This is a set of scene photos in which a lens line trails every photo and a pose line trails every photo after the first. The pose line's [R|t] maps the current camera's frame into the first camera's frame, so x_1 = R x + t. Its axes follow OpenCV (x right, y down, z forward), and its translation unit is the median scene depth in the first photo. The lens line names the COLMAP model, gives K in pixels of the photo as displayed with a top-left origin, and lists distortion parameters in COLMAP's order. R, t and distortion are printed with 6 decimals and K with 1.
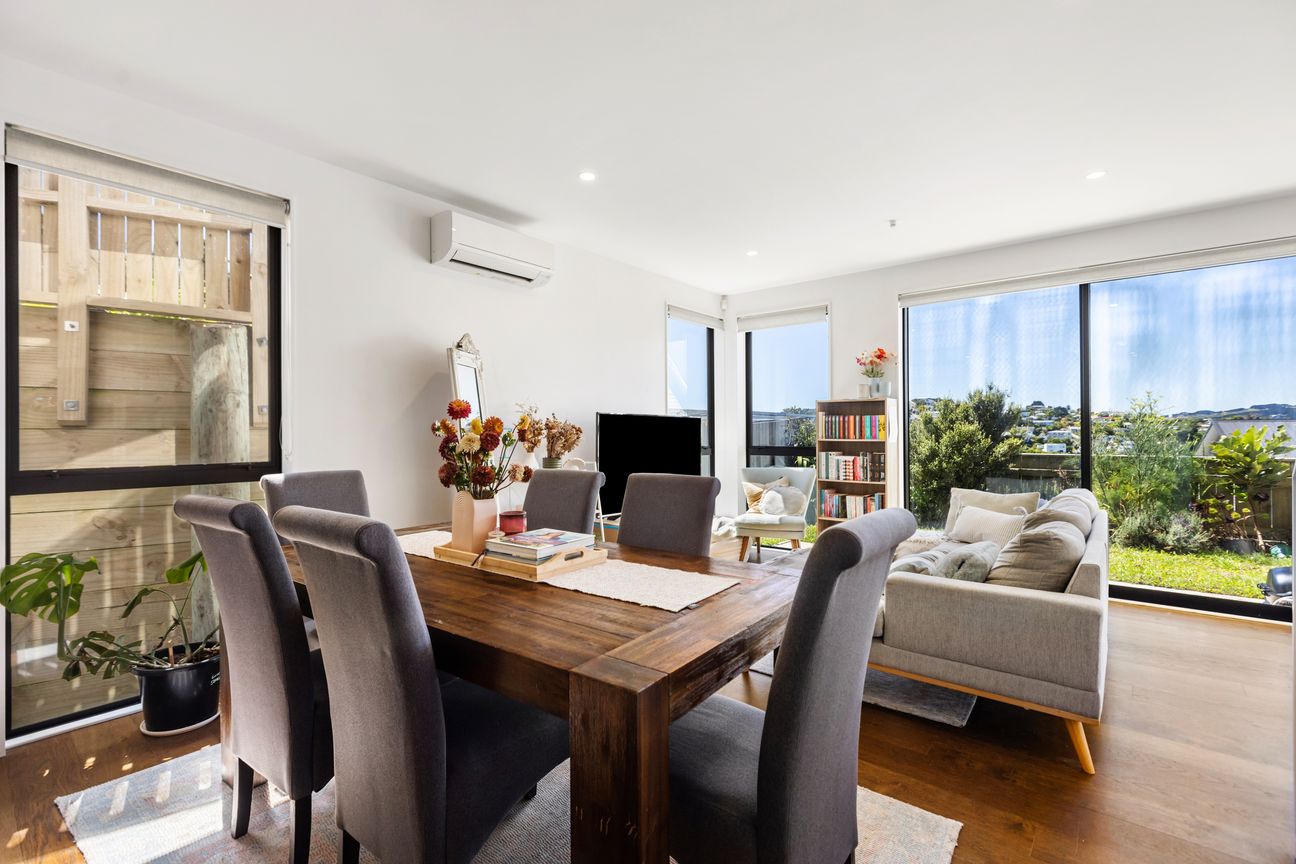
lens RADIAL K [[584.2, 0, 648.0], [0, 584.2, 432.0], [0, 0, 1]] dist [0.000058, -0.000045]
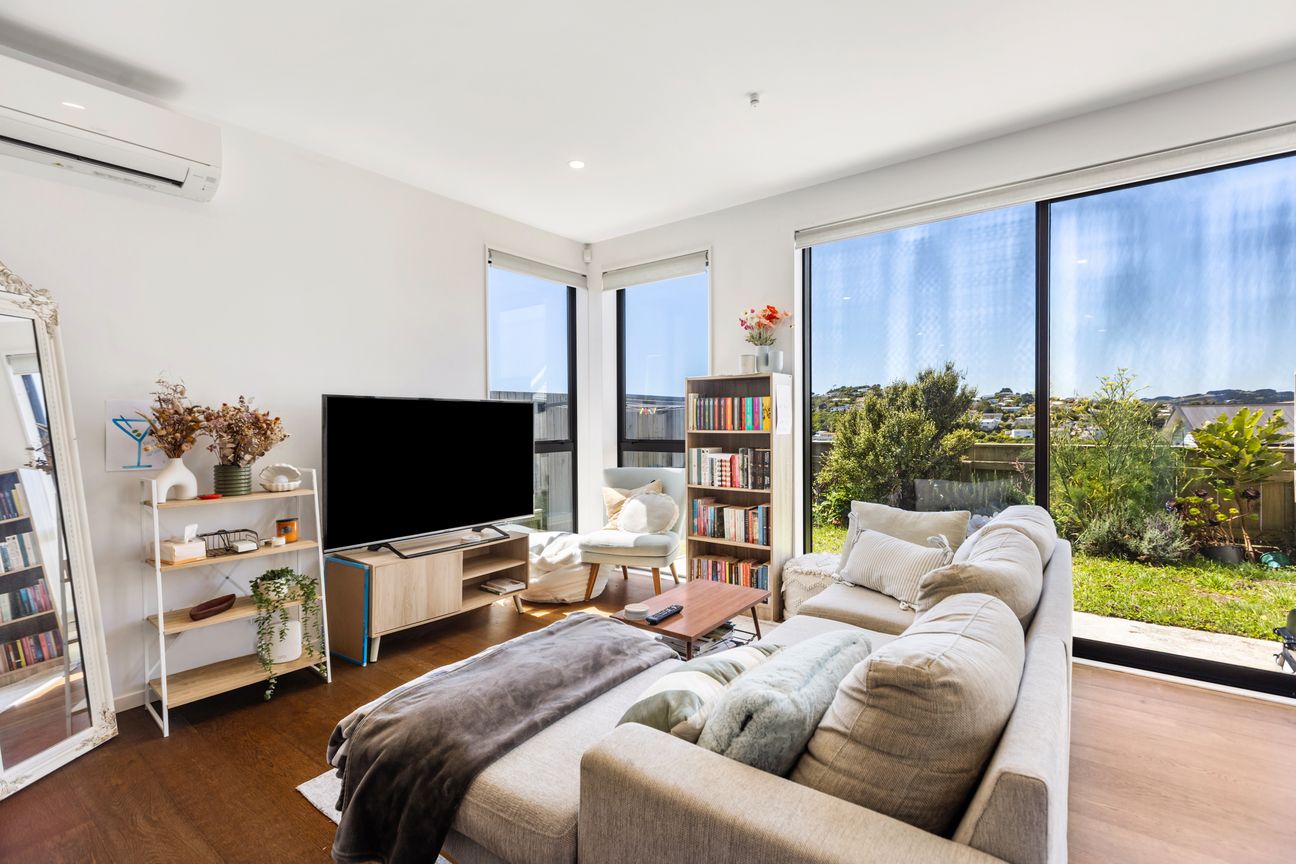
lens RADIAL K [[580.0, 0, 645.7], [0, 580.0, 437.2], [0, 0, 1]] dist [-0.000185, 0.000599]
pose [[0.999434, -0.008670, 0.032518, 0.220058], [0.007762, 0.999579, 0.027946, -0.000342], [-0.032746, -0.027678, 0.999080, 0.280242]]
